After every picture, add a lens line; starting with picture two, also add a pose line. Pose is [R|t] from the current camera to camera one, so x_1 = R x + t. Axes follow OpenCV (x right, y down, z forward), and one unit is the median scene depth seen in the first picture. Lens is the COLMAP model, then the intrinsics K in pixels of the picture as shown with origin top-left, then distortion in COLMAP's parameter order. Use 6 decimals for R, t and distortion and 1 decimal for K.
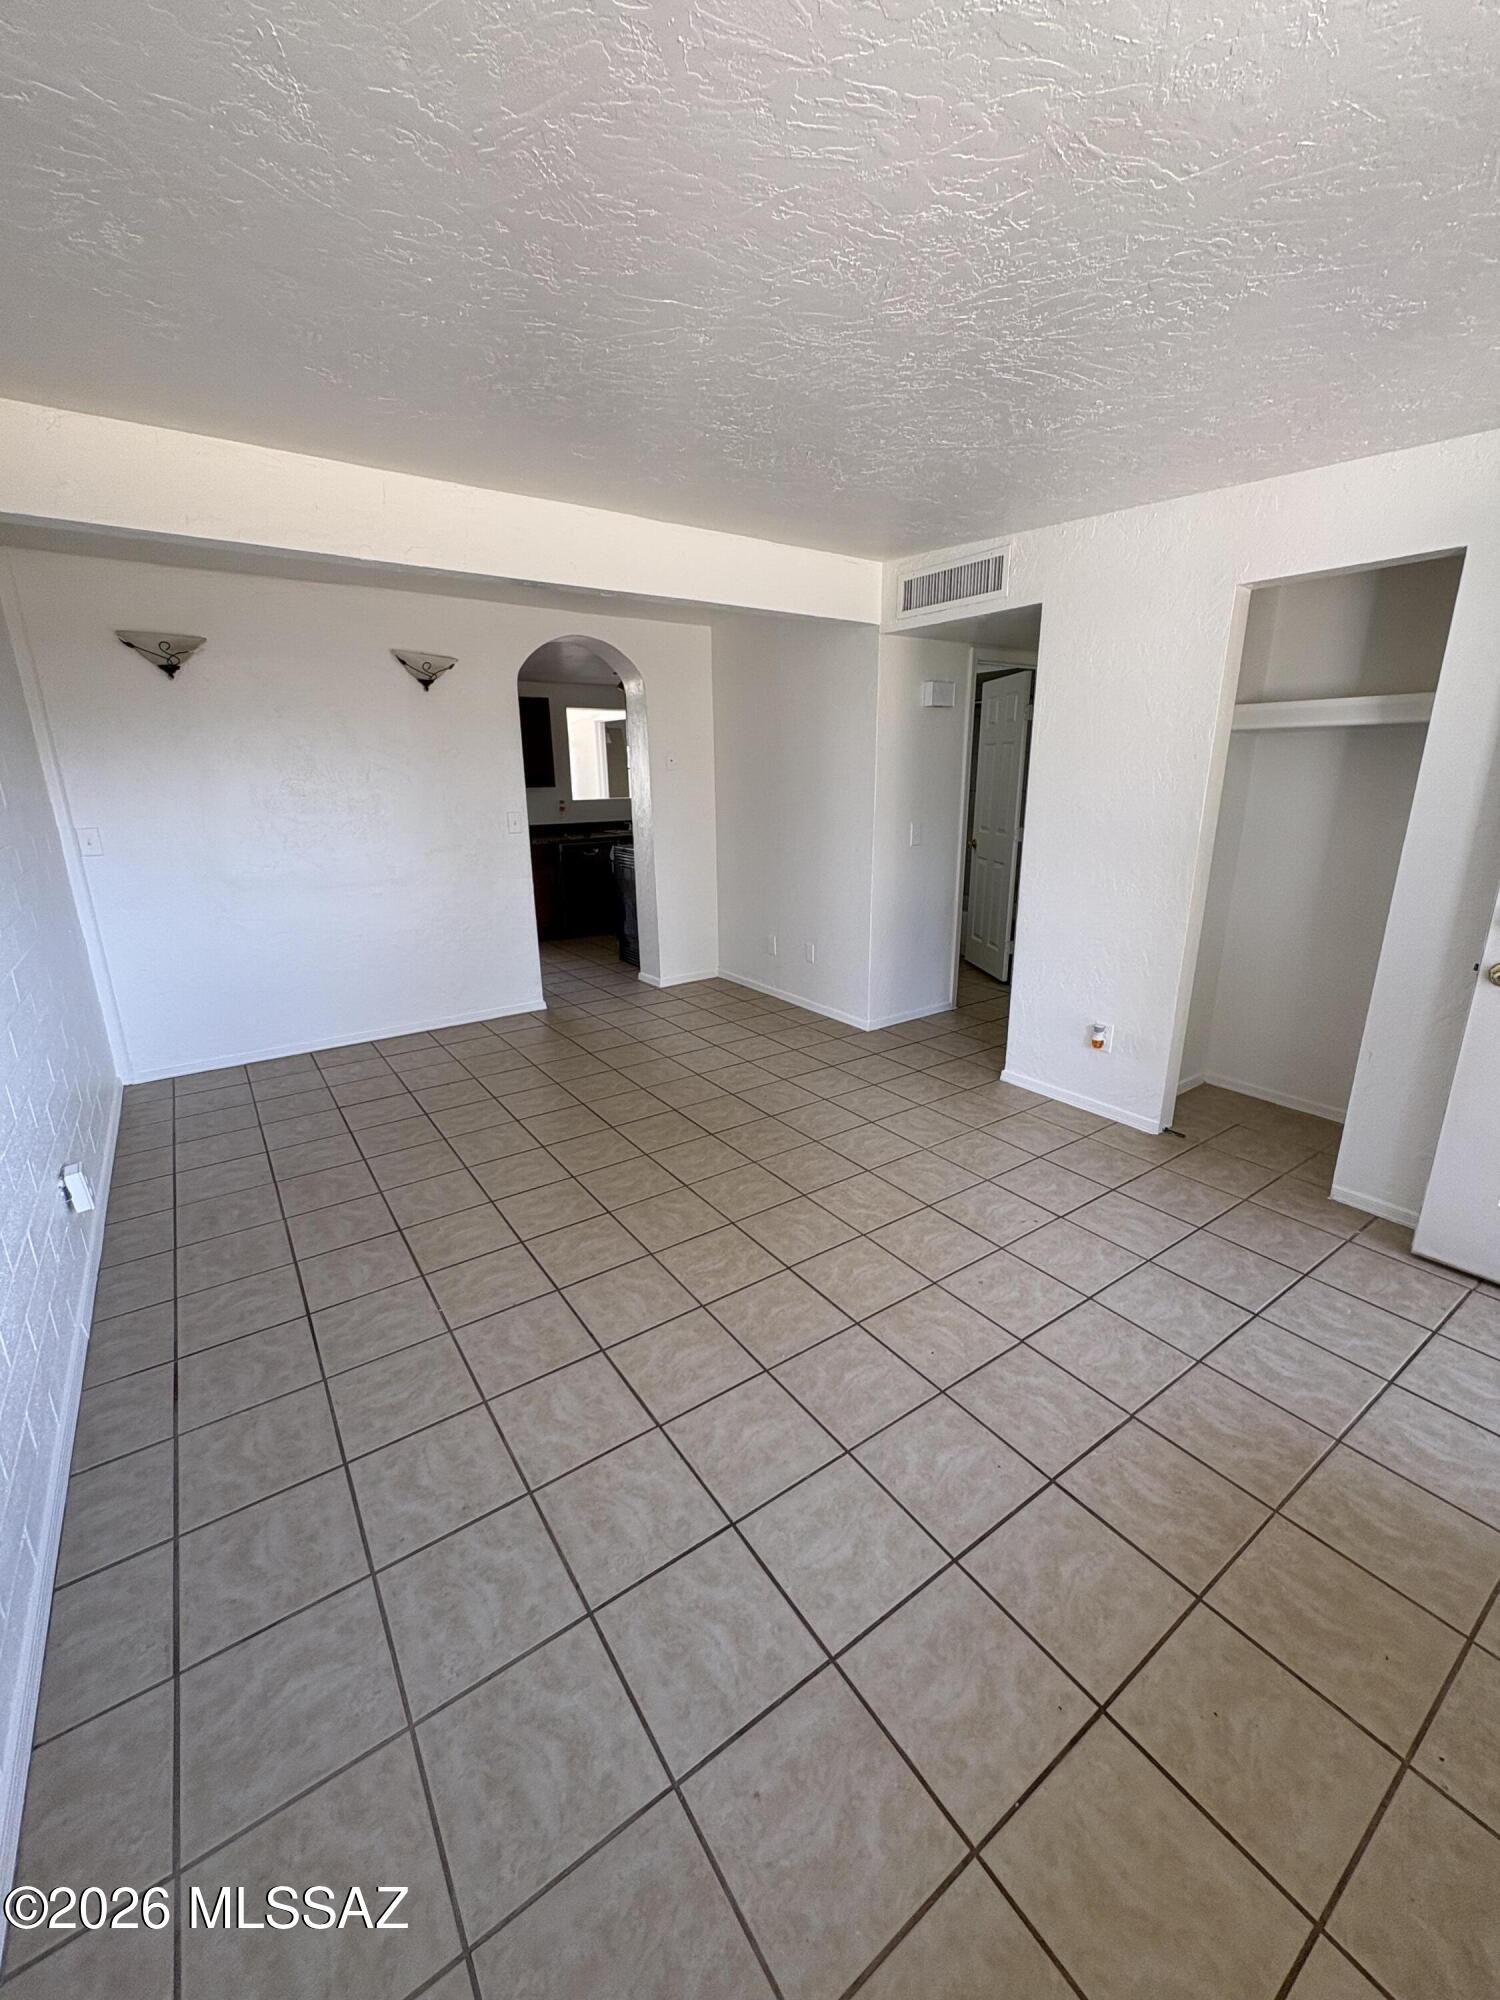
lens RADIAL K [[795.6, 0, 744.9], [0, 795.6, 998.2], [0, 0, 1]] dist [-0.000173, 0.000540]
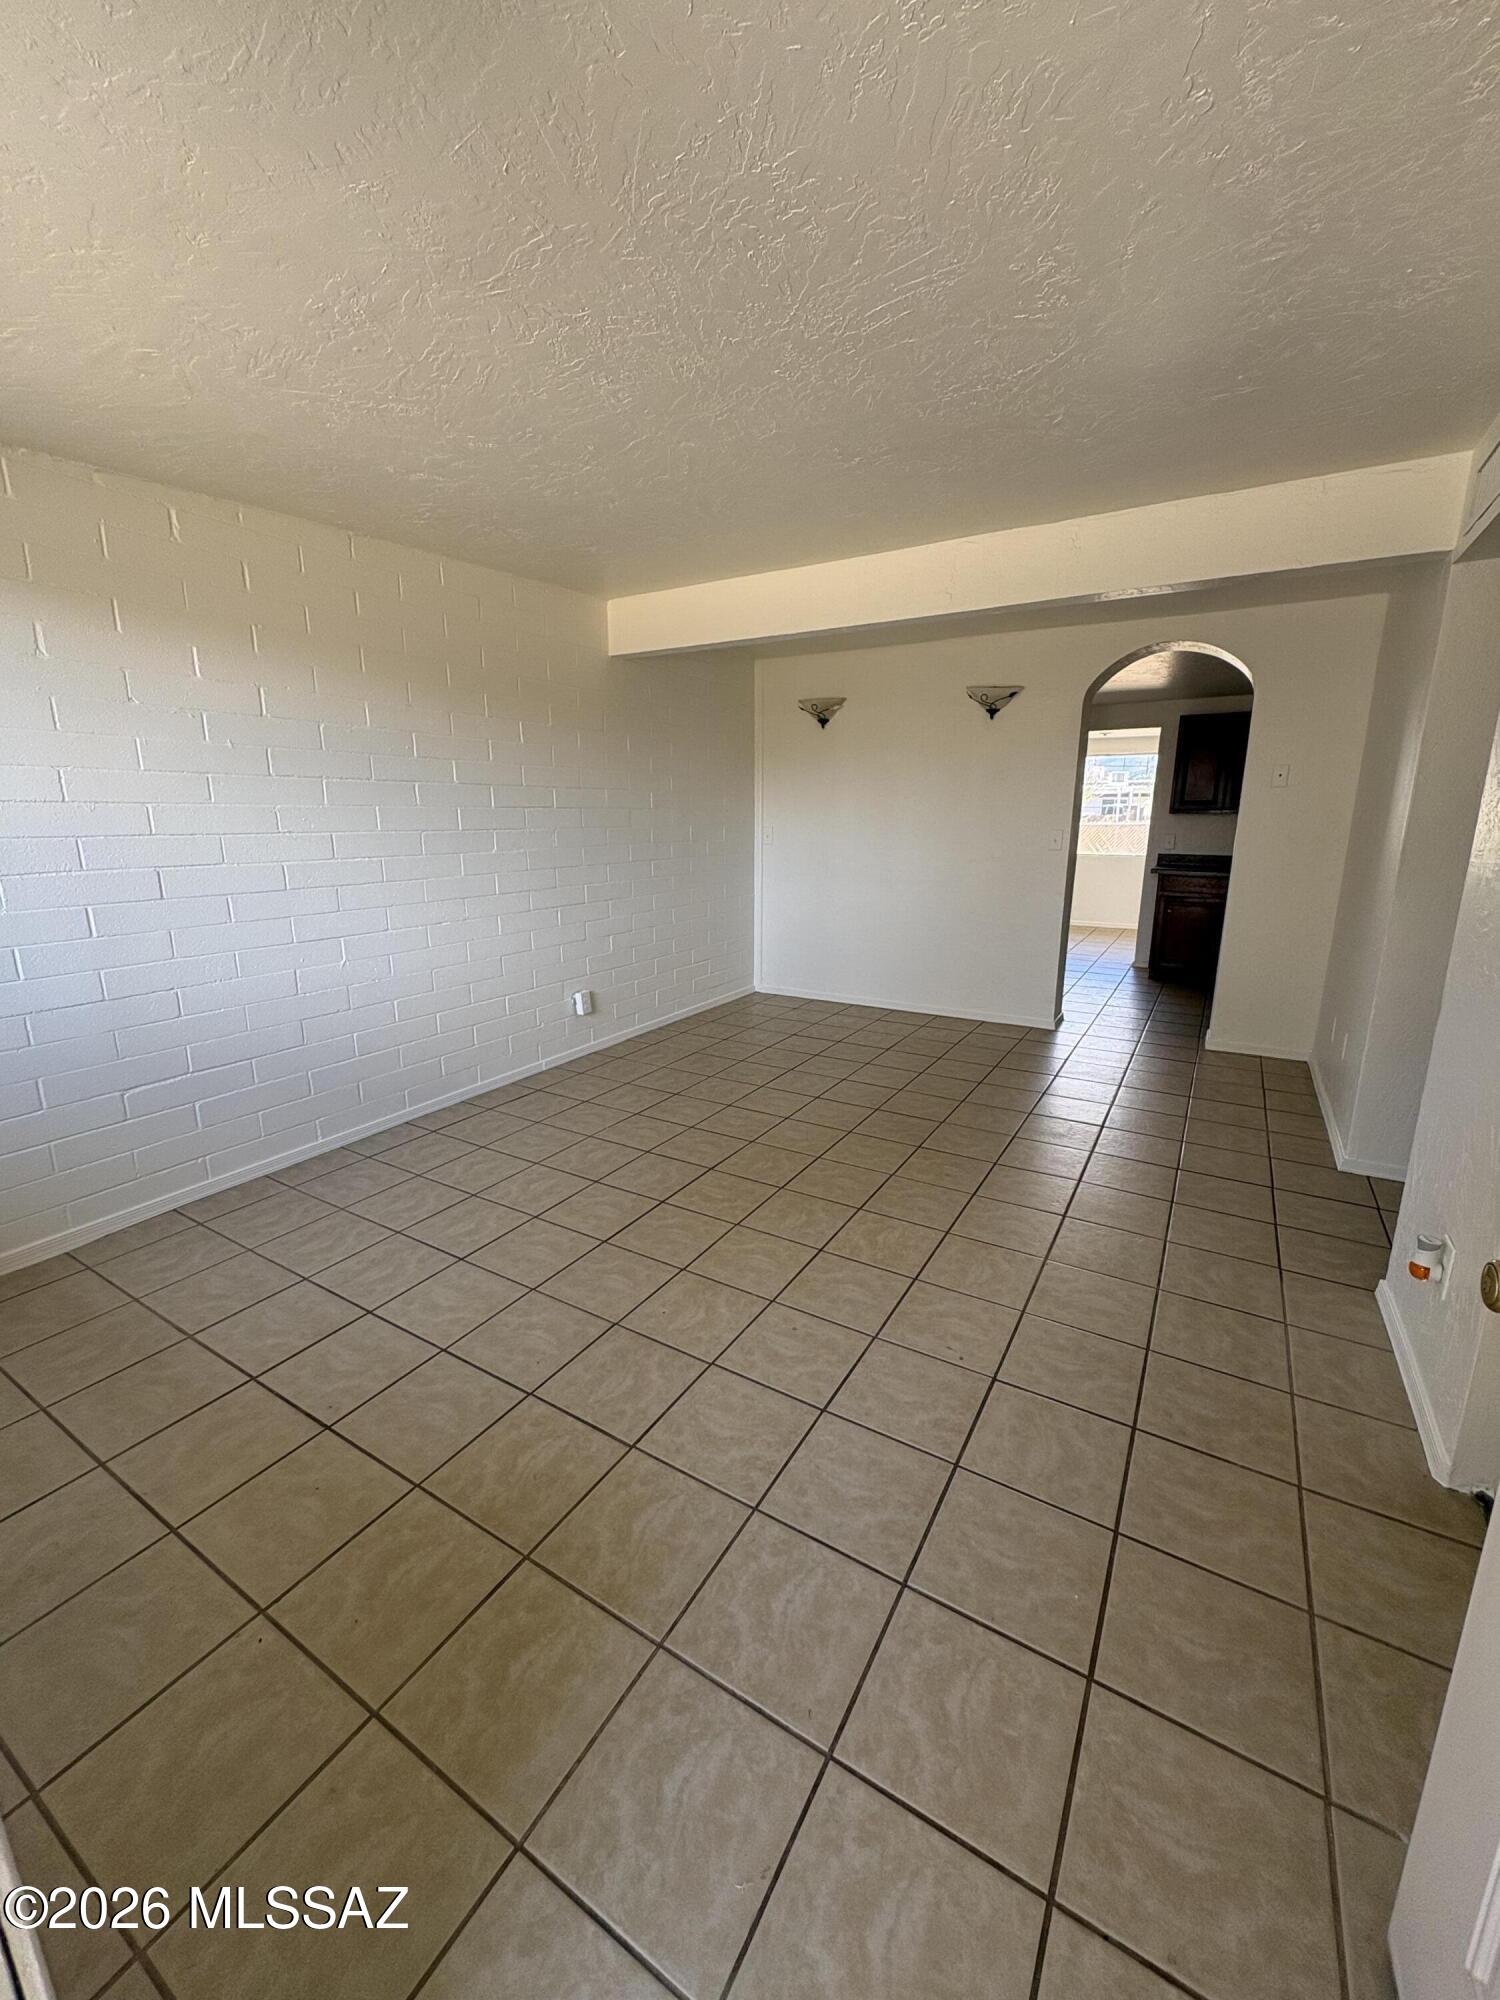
lens RADIAL K [[795.6, 0, 748.6], [0, 795.6, 995.5], [0, 0, 1]] dist [-0.000173, 0.000540]
pose [[0.409189, 0.213157, -0.887203, 1.106871], [-0.255374, 0.960226, 0.112920, -0.102549], [0.875984, 0.180363, 0.447348, 0.542193]]
